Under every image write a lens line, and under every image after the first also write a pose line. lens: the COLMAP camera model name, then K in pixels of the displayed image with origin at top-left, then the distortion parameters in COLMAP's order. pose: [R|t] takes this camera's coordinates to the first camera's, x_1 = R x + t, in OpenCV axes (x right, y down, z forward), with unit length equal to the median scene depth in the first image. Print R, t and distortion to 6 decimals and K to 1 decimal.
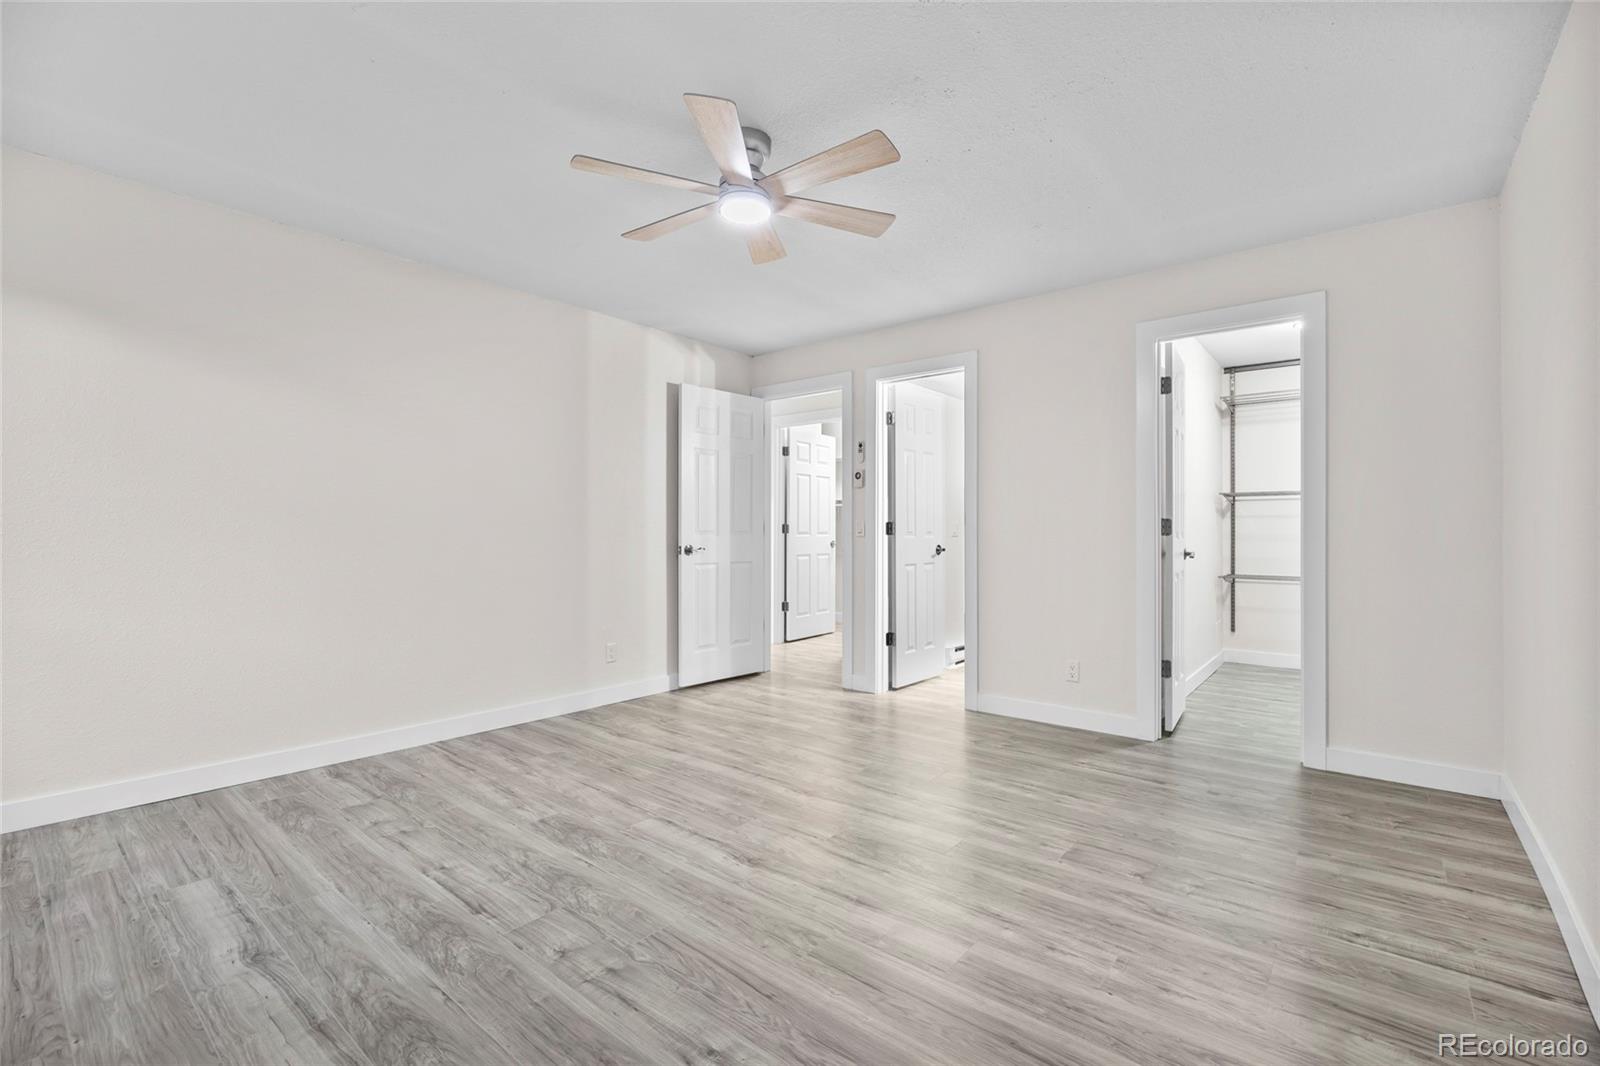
lens RADIAL K [[703.2, 0, 798.7], [0, 703.2, 529.4], [0, 0, 1]] dist [-0.011078, 0.000069]
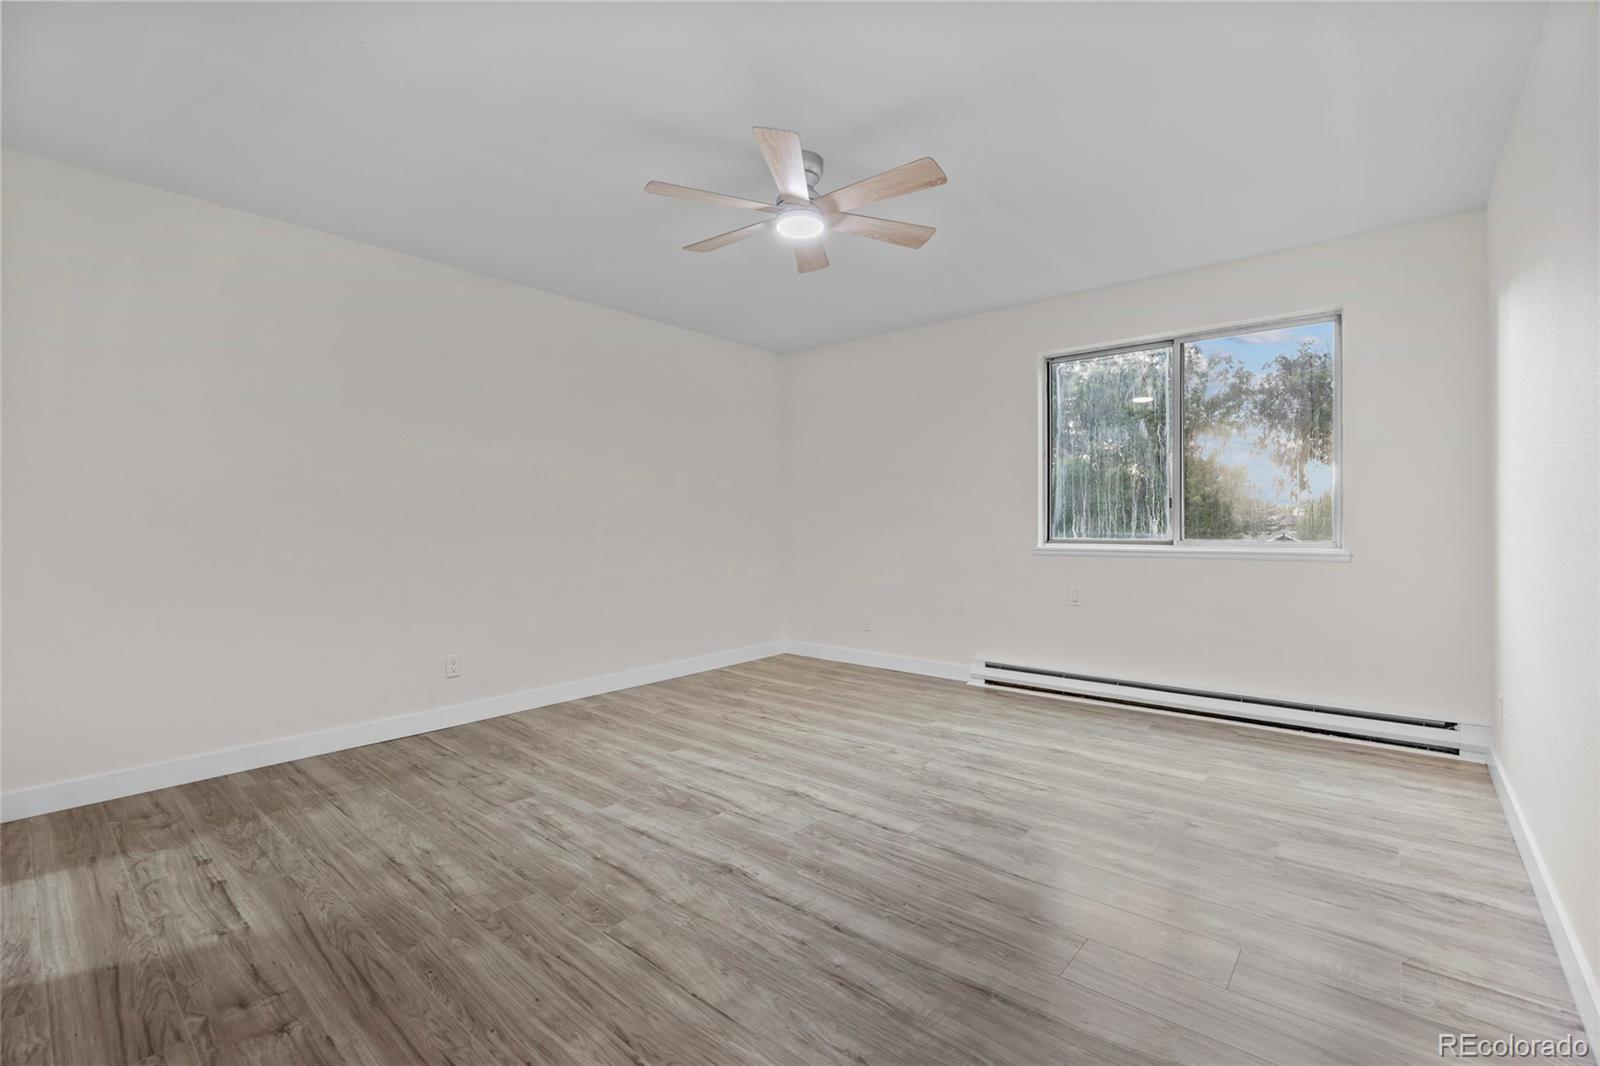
lens RADIAL K [[724.3, 0, 800.5], [0, 724.3, 529.0], [0, 0, 1]] dist [-0.005860, 0.000230]
pose [[-0.999833, 0.004690, 0.017653, -0.090982], [0.004740, 0.999985, 0.002823, 0.011544], [-0.017640, 0.002906, -0.999840, 2.024820]]
